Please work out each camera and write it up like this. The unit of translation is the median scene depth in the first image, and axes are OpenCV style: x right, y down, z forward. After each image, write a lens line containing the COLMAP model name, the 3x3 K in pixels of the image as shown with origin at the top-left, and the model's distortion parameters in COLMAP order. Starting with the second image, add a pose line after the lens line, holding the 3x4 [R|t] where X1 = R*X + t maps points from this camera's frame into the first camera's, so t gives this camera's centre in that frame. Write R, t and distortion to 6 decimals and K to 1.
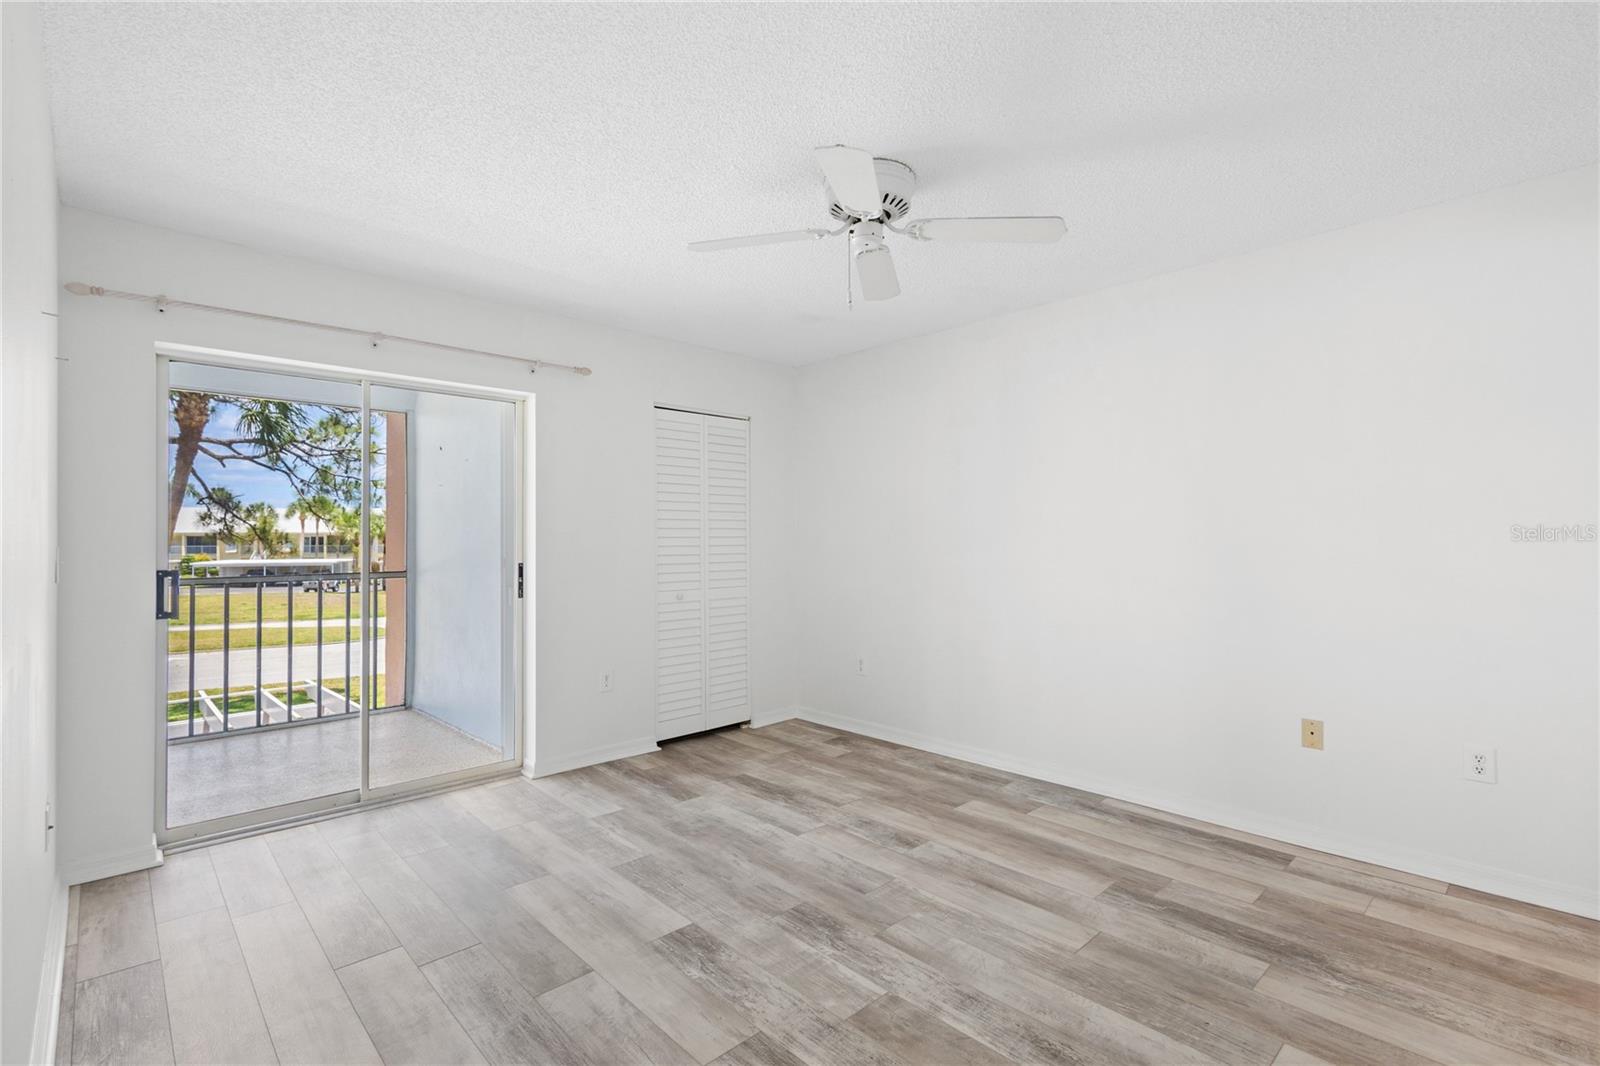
lens RADIAL K [[686.4, 0, 788.5], [0, 686.4, 540.3], [0, 0, 1]] dist [0.000074, 0.000167]
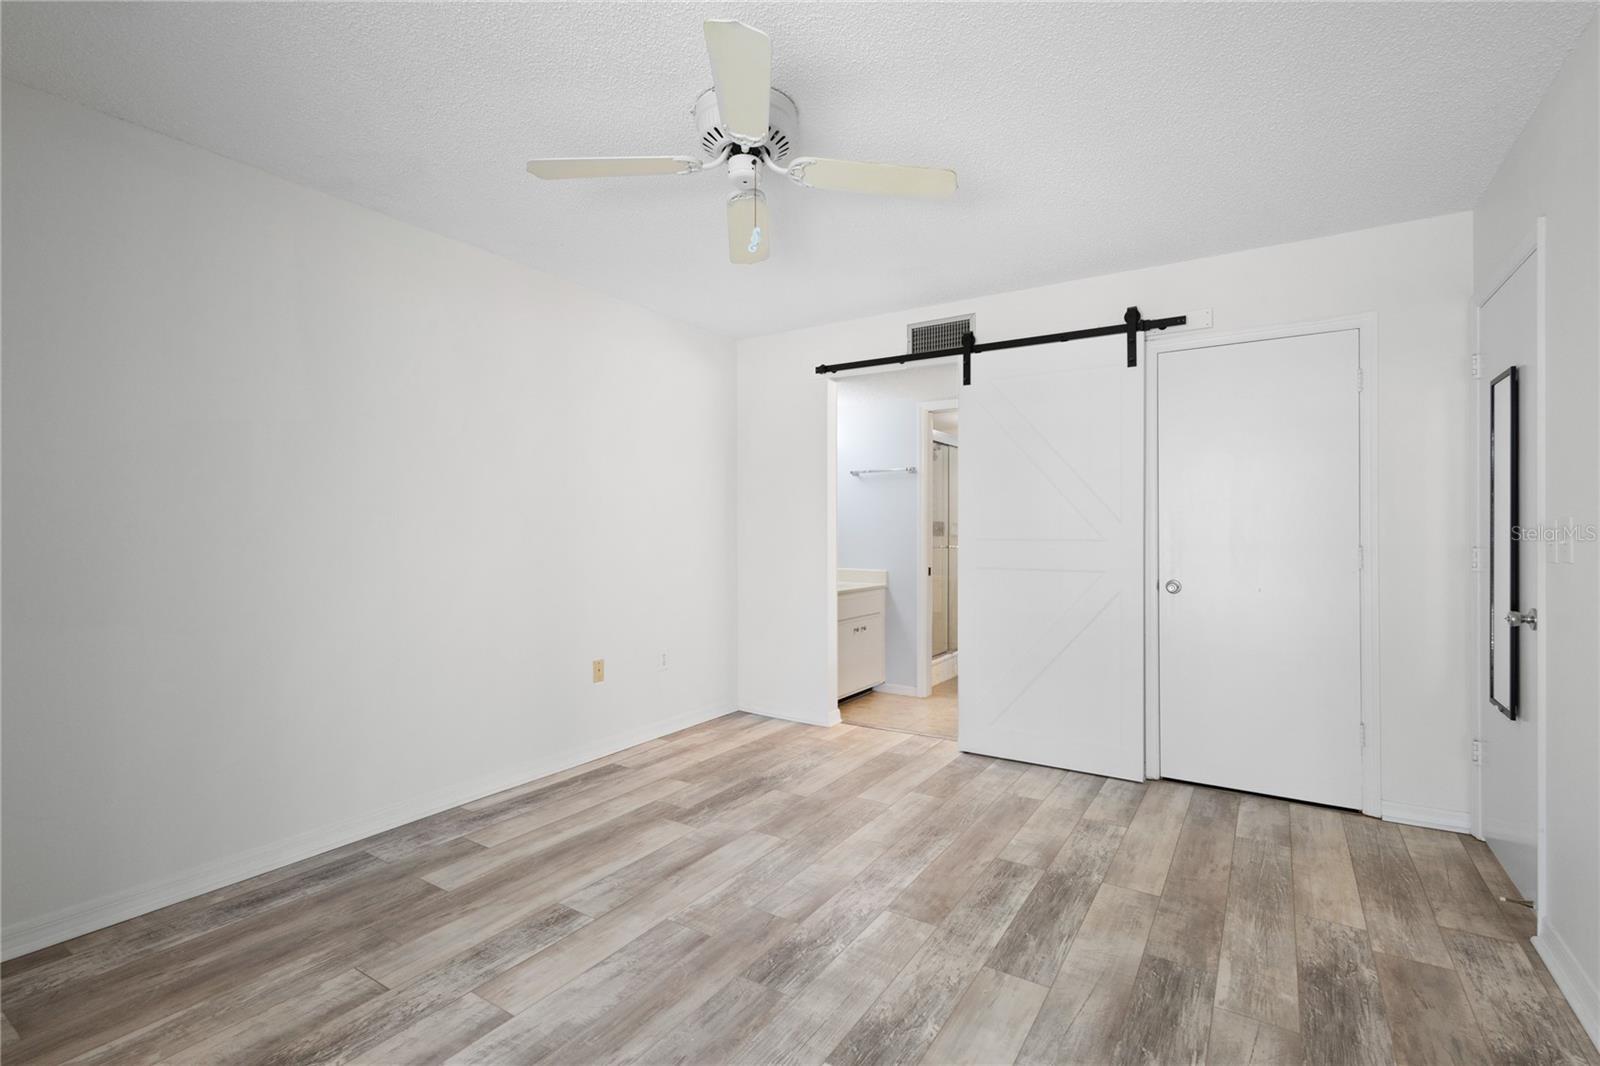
lens RADIAL K [[742.7, 0, 806.7], [0, 742.7, 529.5], [0, 0, 1]] dist [0.011436, -0.003623]
pose [[-0.229973, 0.002585, 0.973194, -0.721212], [-0.001193, 0.999995, -0.002938, 0.028470], [-0.973196, -0.001836, -0.229968, 1.003705]]
